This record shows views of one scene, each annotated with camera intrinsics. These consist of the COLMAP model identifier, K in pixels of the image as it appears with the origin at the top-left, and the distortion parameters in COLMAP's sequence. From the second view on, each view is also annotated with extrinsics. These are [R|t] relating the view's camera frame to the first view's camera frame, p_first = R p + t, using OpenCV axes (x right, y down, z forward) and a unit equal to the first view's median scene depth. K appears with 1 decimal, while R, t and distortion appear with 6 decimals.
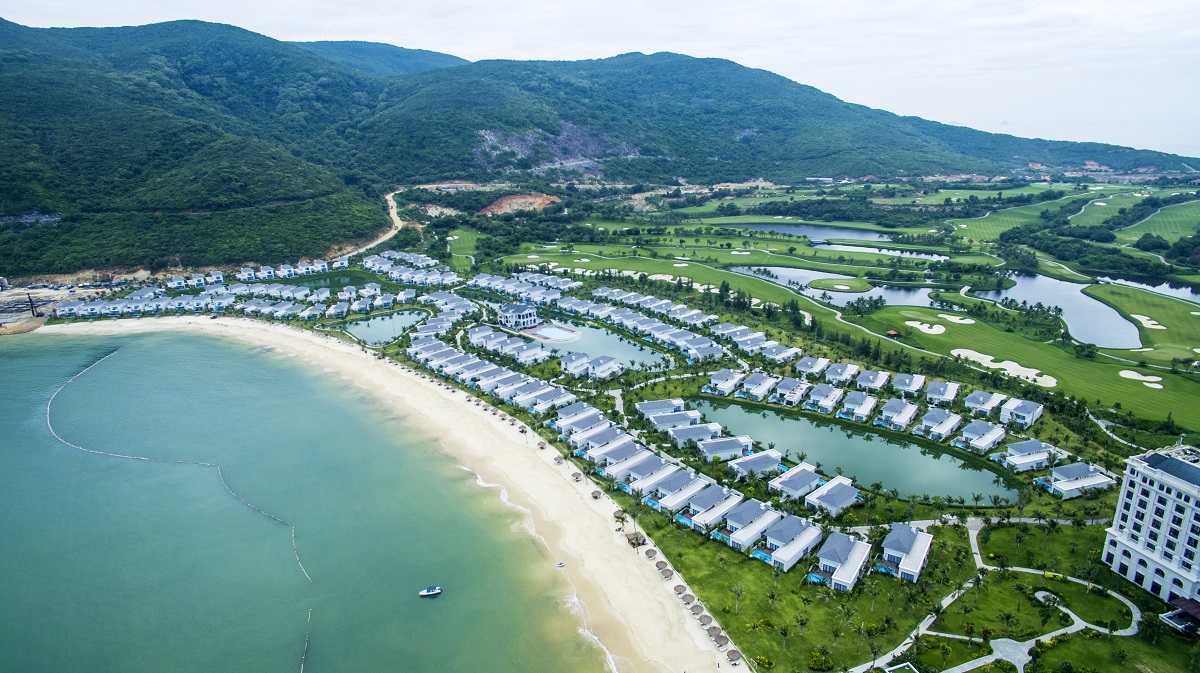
lens RADIAL K [[699.1, 0, 600.0], [0, 699.1, 336.5], [0, 0, 1]] dist [-0.119318, 0.089813]
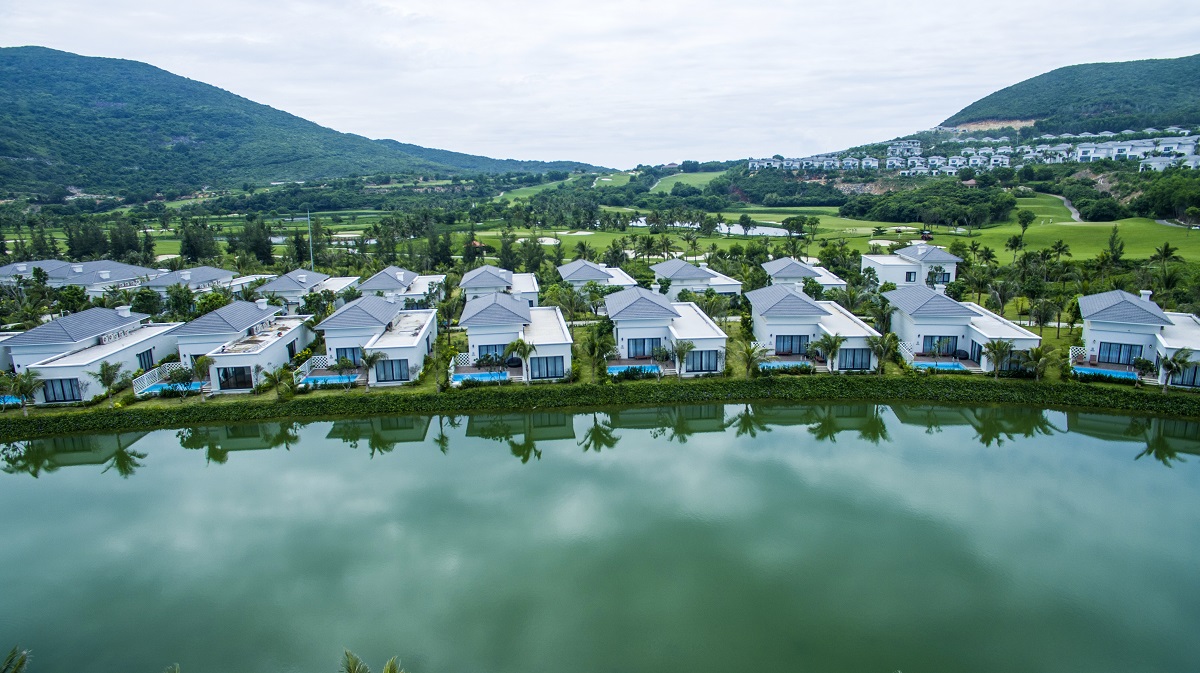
lens RADIAL K [[699.1, 0, 600.0], [0, 699.1, 336.5], [0, 0, 1]] dist [-0.119318, 0.089813]
pose [[0.752641, -0.128055, 0.645858, 0.056424], [0.195783, 0.980063, -0.033835, 0.028912], [-0.628649, 0.151913, 0.762707, 0.192154]]
